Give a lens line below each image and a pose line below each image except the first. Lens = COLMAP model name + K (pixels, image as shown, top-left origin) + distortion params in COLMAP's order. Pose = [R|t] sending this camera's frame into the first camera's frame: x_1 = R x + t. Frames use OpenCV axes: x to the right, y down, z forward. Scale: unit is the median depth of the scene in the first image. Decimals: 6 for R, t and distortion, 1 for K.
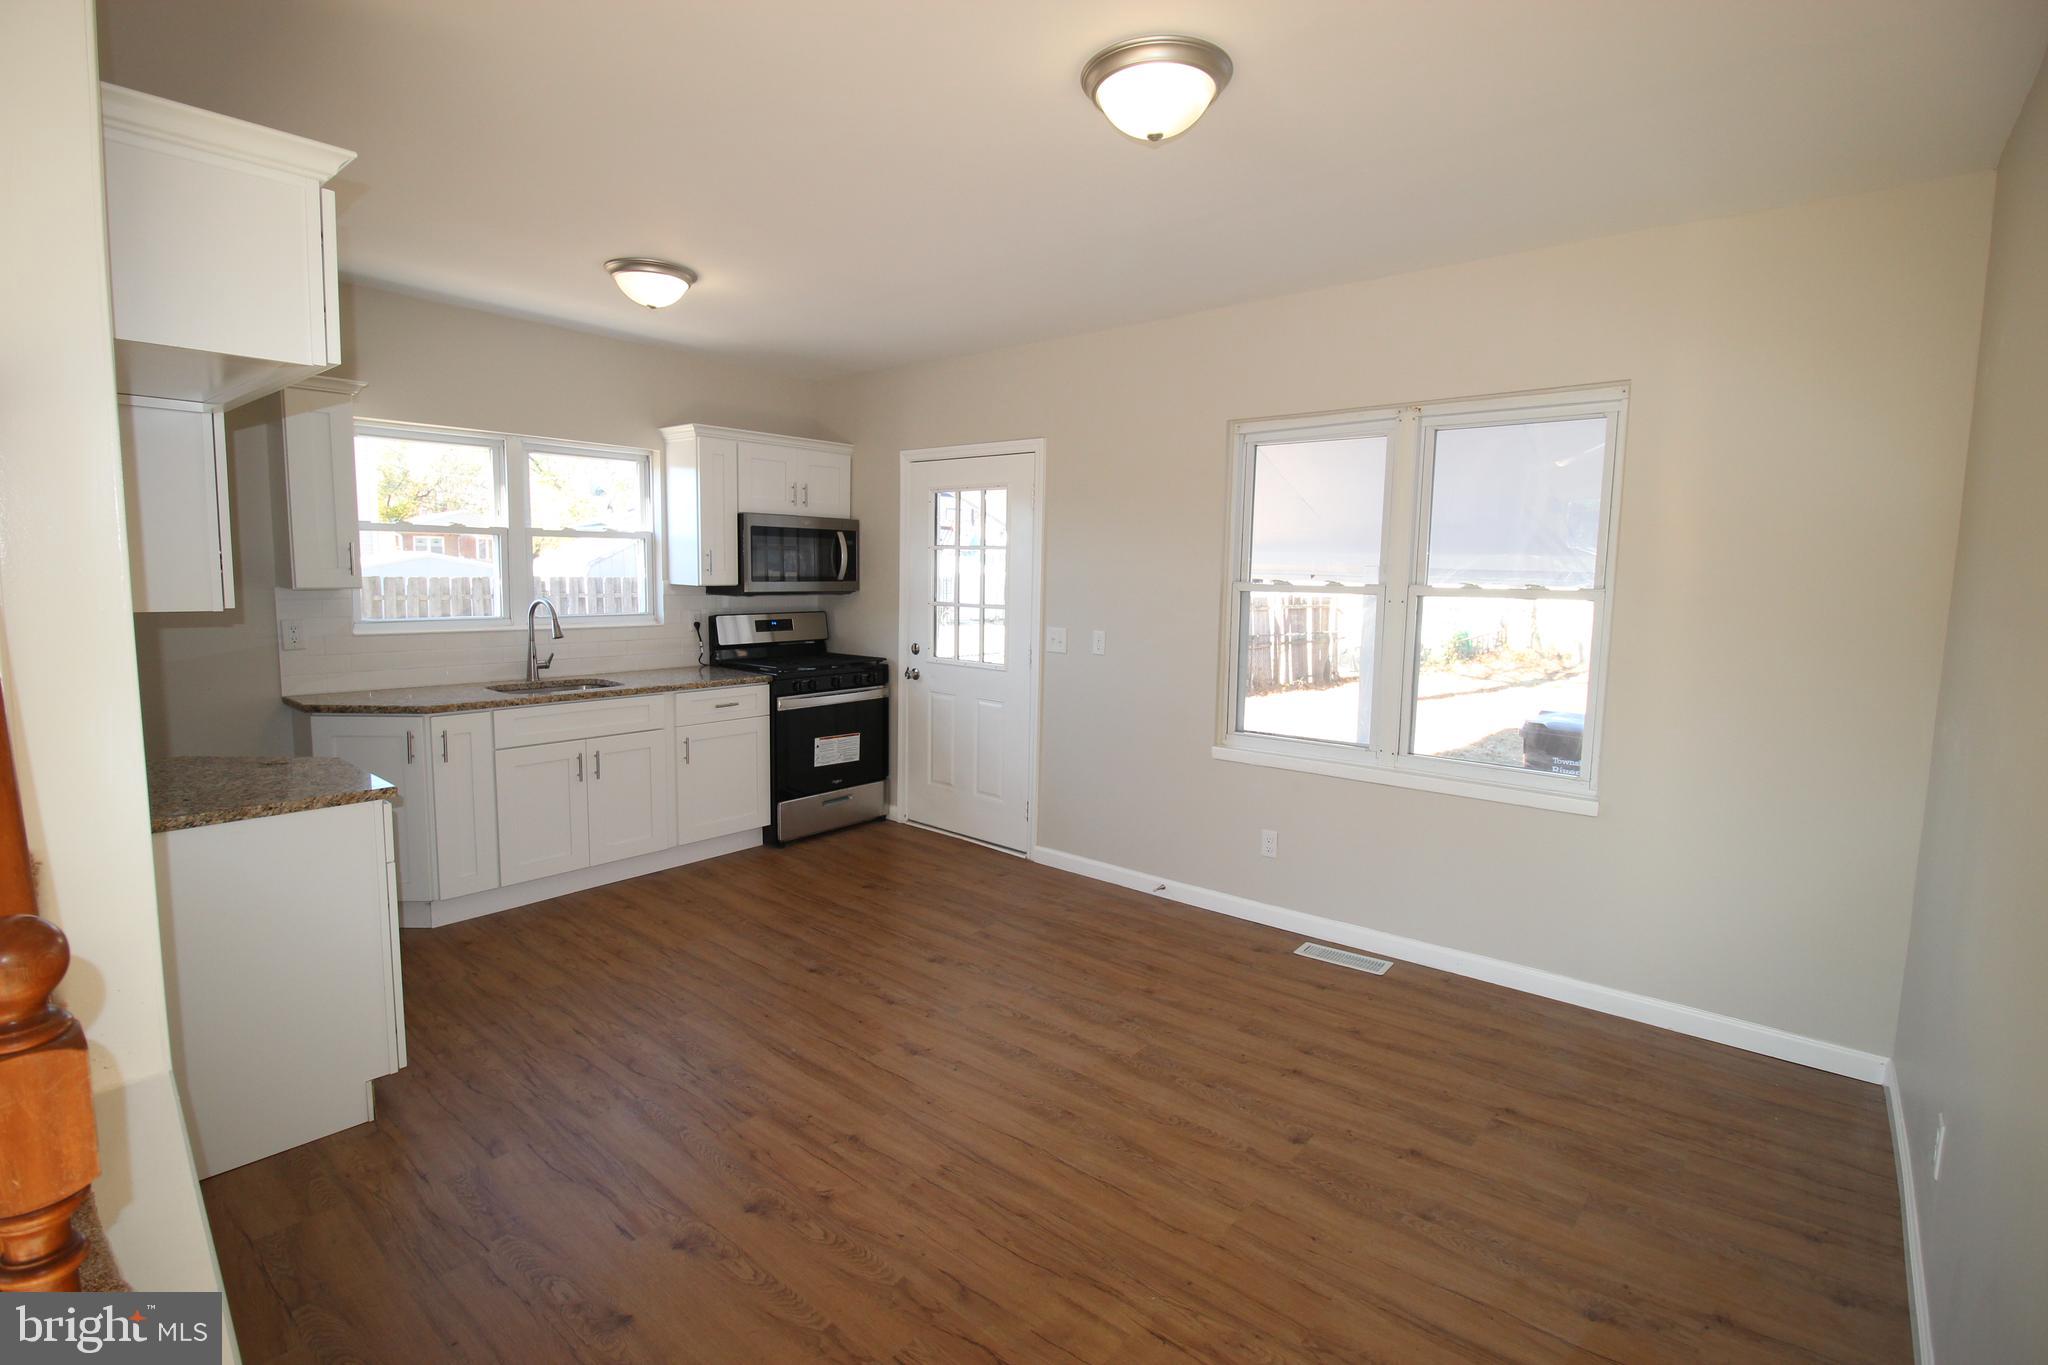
lens RADIAL K [[958.7, 0, 1024.4], [0, 958.7, 672.0], [0, 0, 1]] dist [-0.003464, -0.009382]
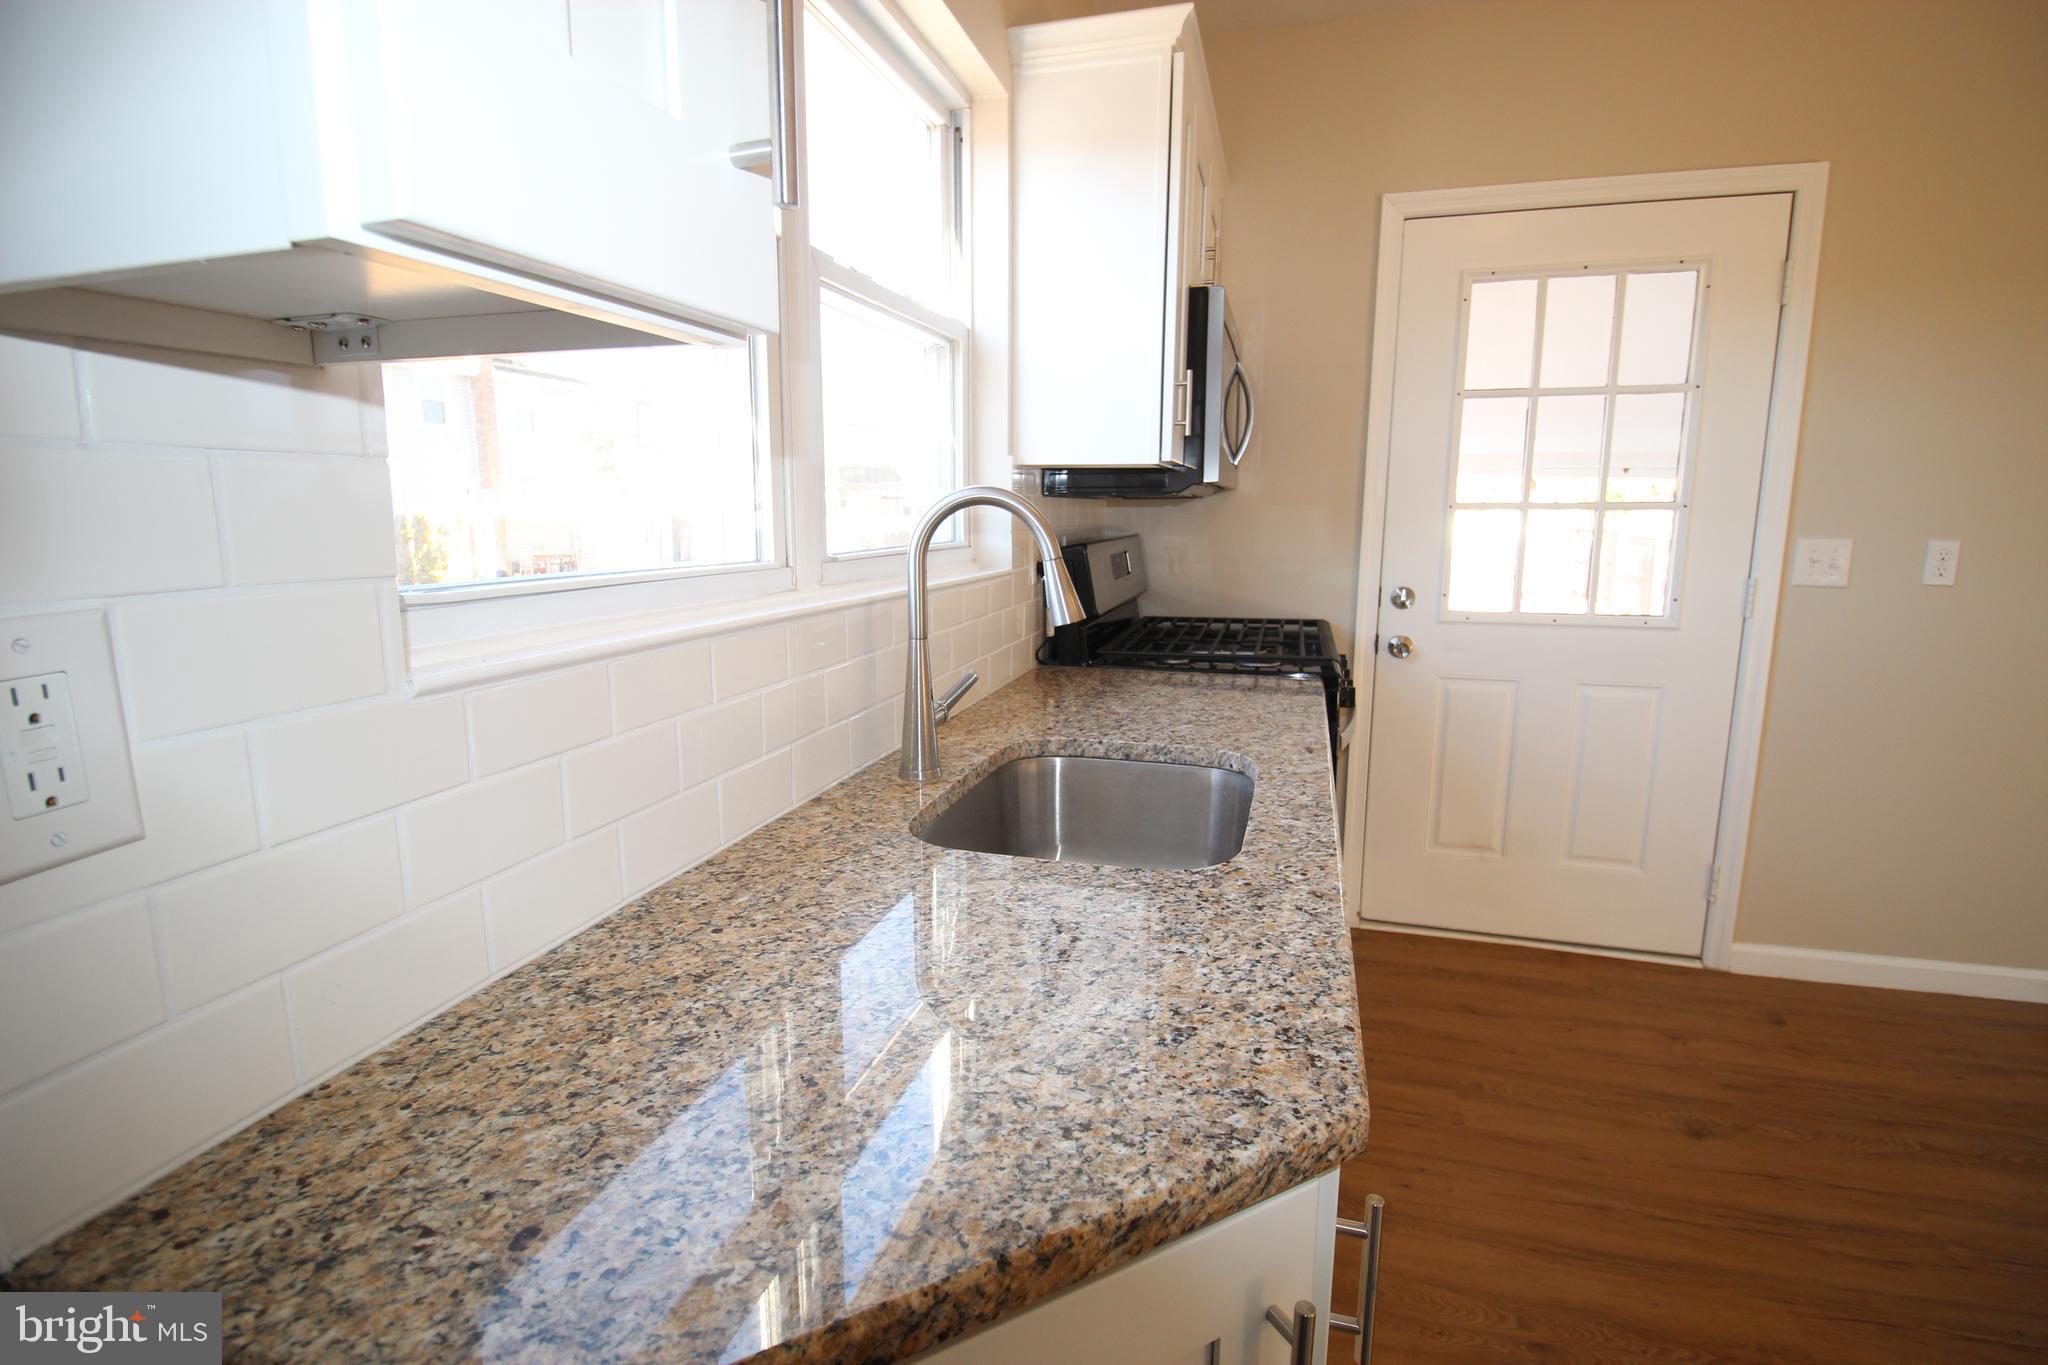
lens RADIAL K [[958.7, 0, 1019.6], [0, 958.7, 668.0], [0, 0, 1]] dist [-0.003464, -0.009382]
pose [[0.907235, -0.090285, 0.410821, -0.680487], [0.065460, 0.995098, 0.074133, -0.050291], [-0.415500, -0.040364, 0.908697, 0.816722]]
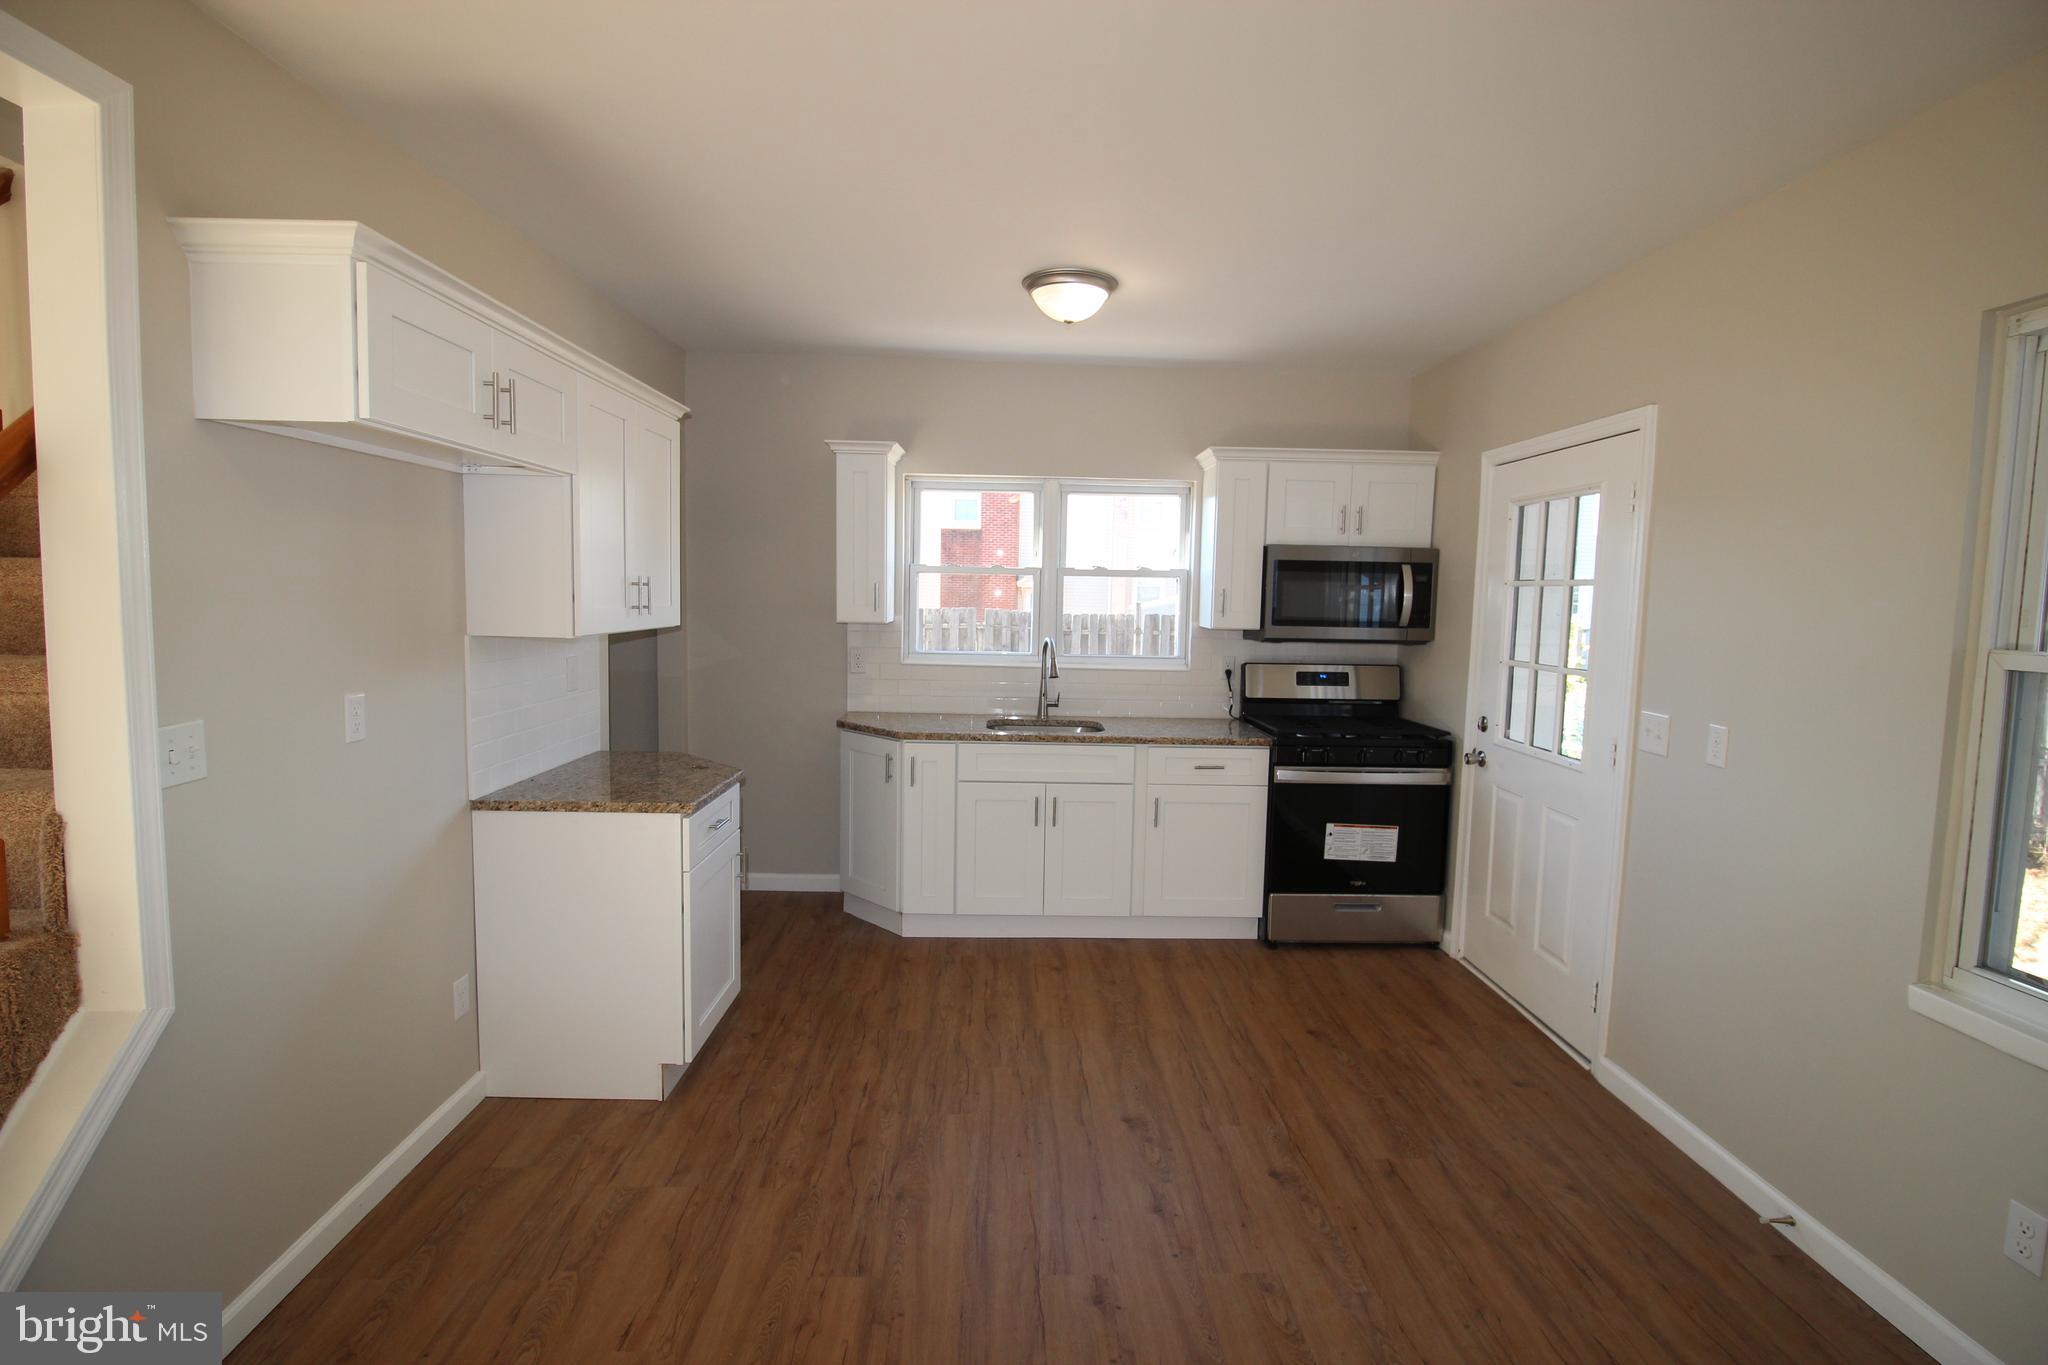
lens RADIAL K [[958.7, 0, 1015.4], [0, 958.7, 673.0], [0, 0, 1]] dist [-0.003464, -0.009382]
pose [[0.660211, 0.059360, -0.748731, 0.251373], [-0.091291, 0.995823, -0.001548, -0.038247], [0.745512, 0.069375, 0.662872, 0.342362]]
